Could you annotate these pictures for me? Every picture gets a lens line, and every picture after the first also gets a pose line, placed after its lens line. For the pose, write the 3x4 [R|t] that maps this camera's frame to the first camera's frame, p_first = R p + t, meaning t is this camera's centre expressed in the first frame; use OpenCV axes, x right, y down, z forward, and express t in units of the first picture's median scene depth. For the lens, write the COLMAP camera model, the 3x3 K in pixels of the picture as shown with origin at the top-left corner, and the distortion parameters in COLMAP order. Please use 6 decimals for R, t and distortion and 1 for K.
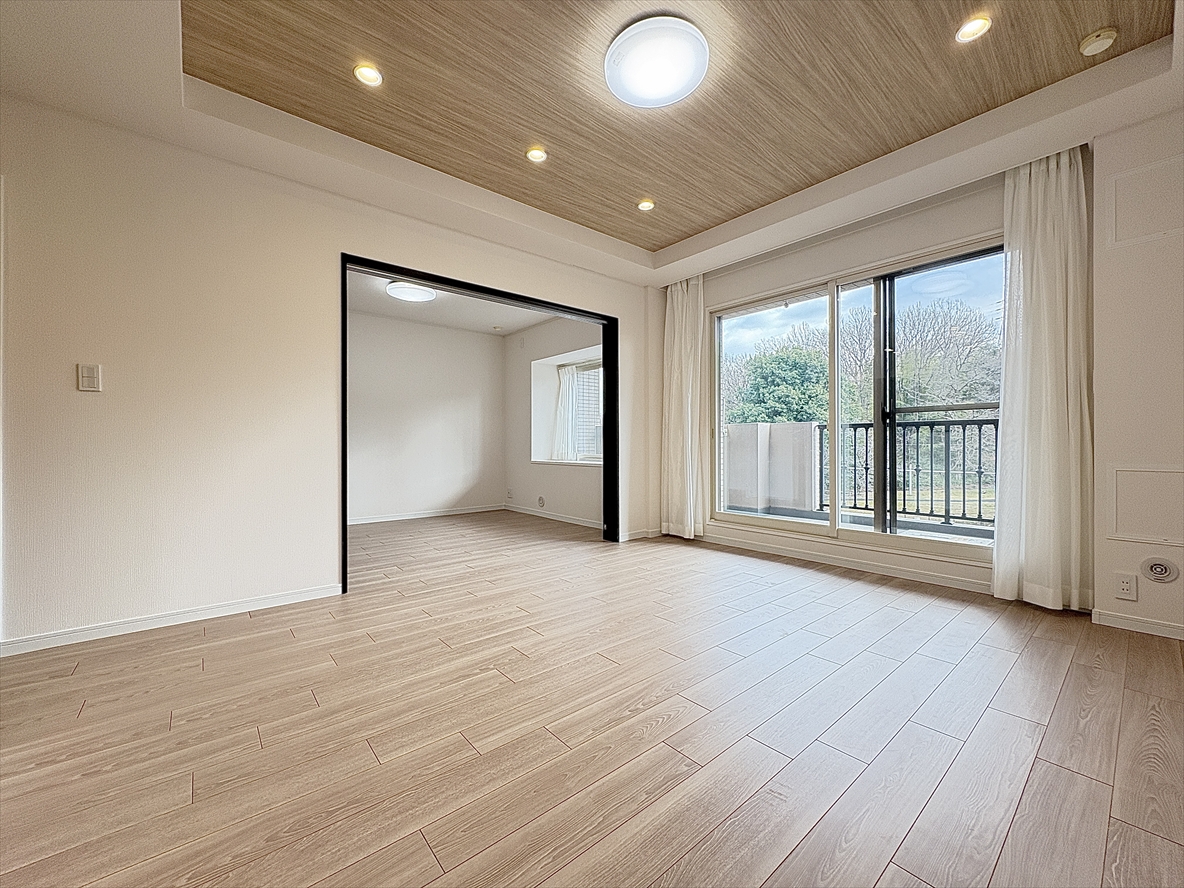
lens RADIAL K [[470.3, 0, 594.0], [0, 470.3, 445.2], [0, 0, 1]] dist [0.002302, 0.000343]
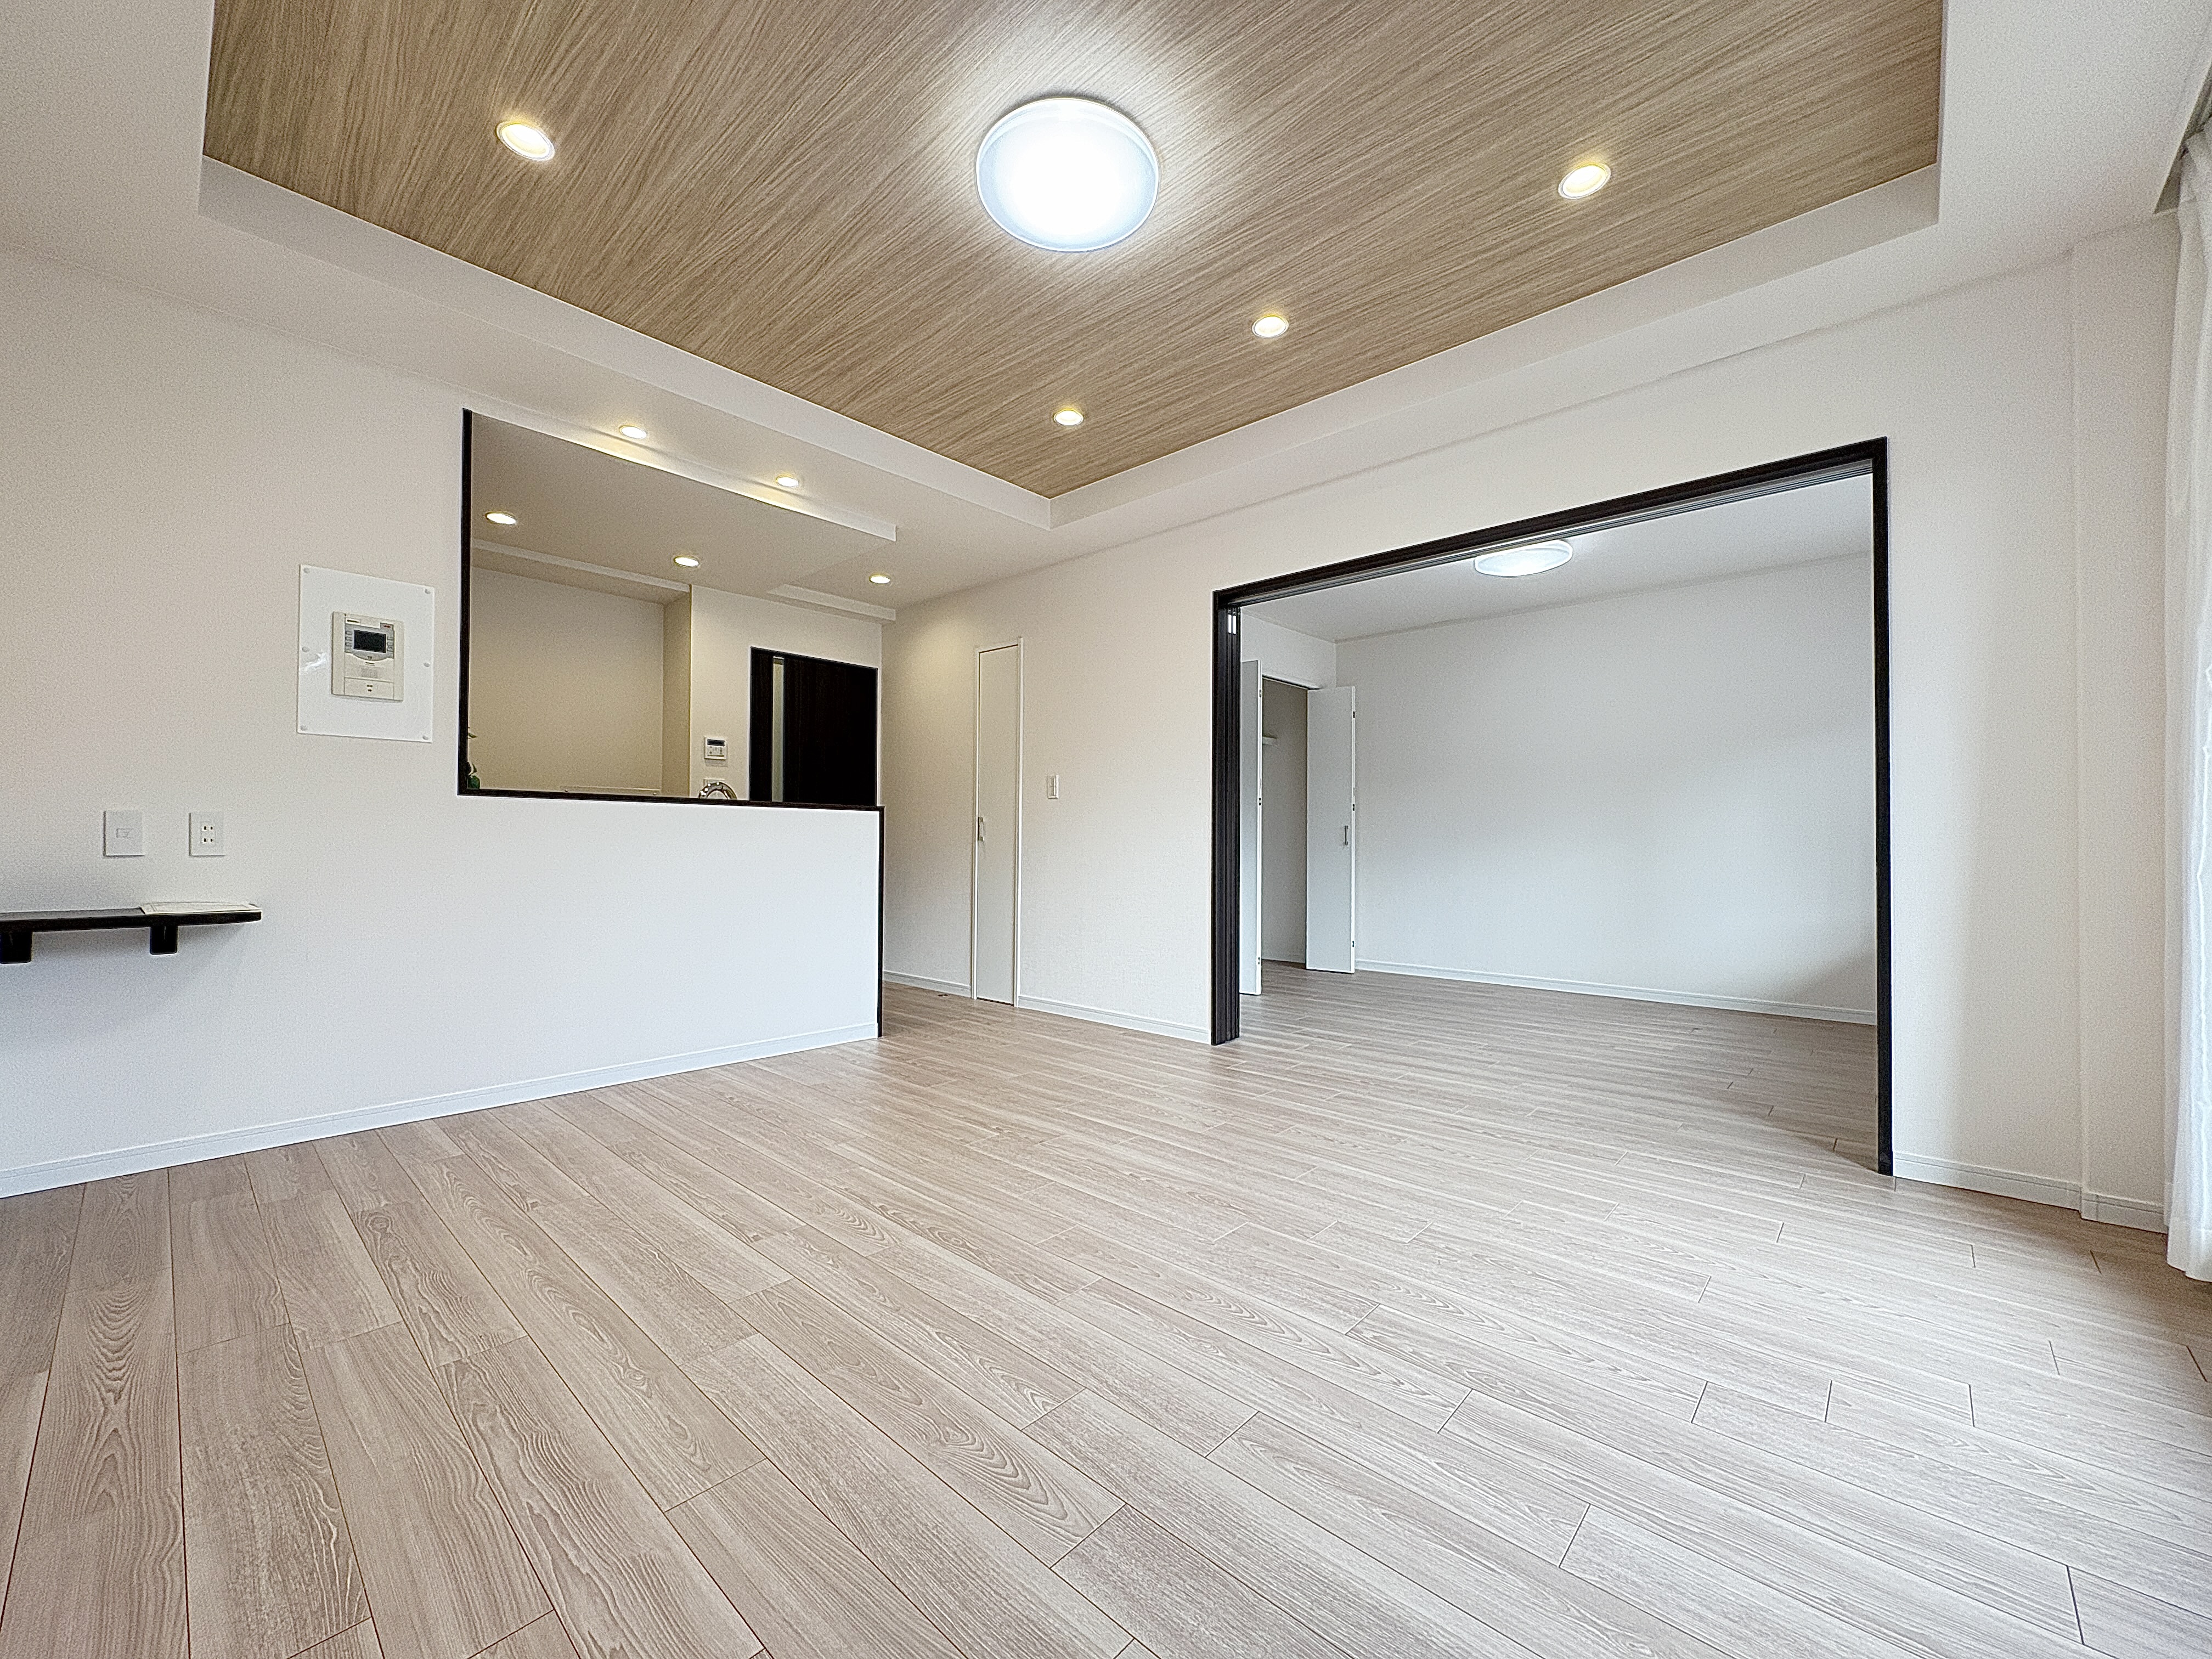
lens RADIAL K [[878.6, 0, 1105.8], [0, 878.6, 832.4], [0, 0, 1]] dist [0.002302, 0.000343]
pose [[0.124395, -0.008501, -0.992196, 0.894368], [-0.004129, 0.999950, -0.009085, -0.010189], [0.992224, 0.005227, 0.124354, 0.696407]]
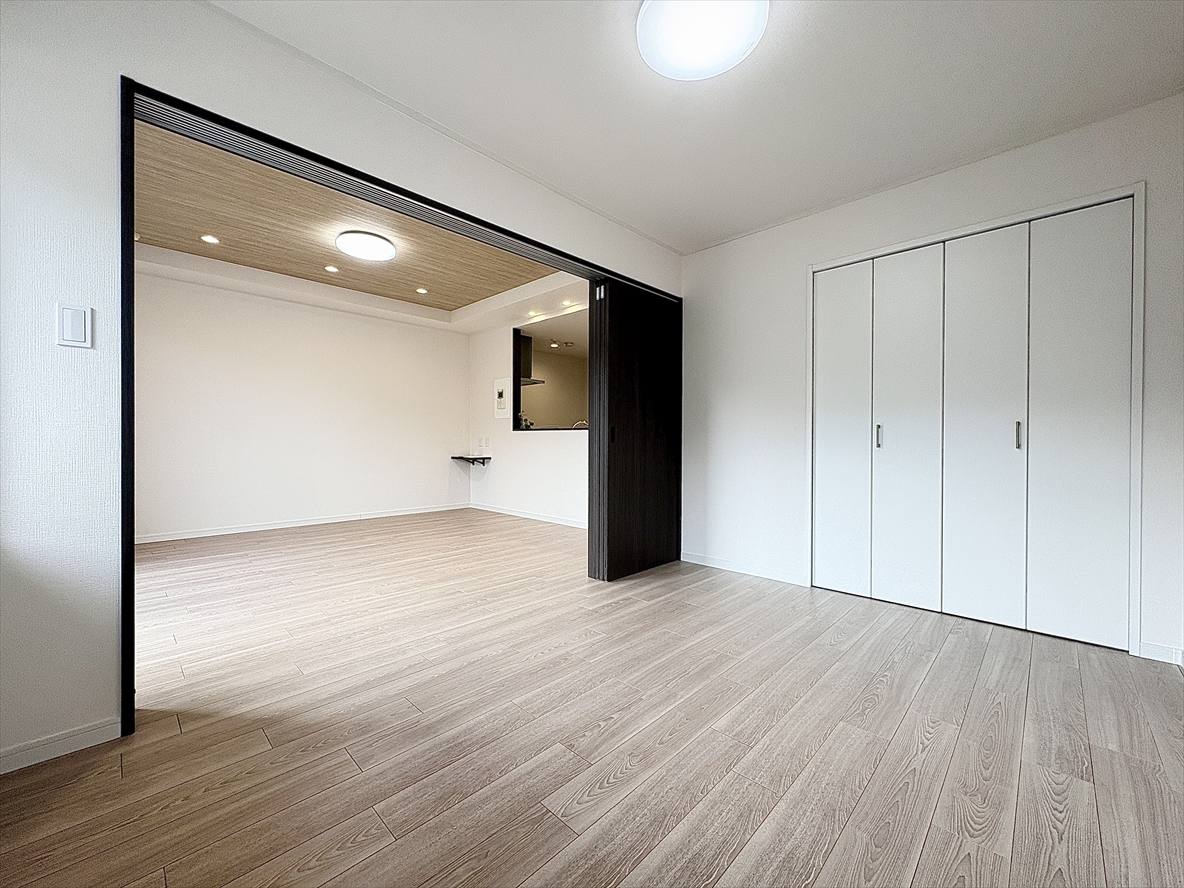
lens RADIAL K [[470.3, 0, 590.4], [0, 470.3, 443.5], [0, 0, 1]] dist [0.002302, 0.000343]
pose [[-0.995776, -0.002956, -0.091770, -0.454837], [-0.003284, 0.999989, 0.003420, -0.012327], [0.091758, 0.003707, -0.995774, 2.274645]]
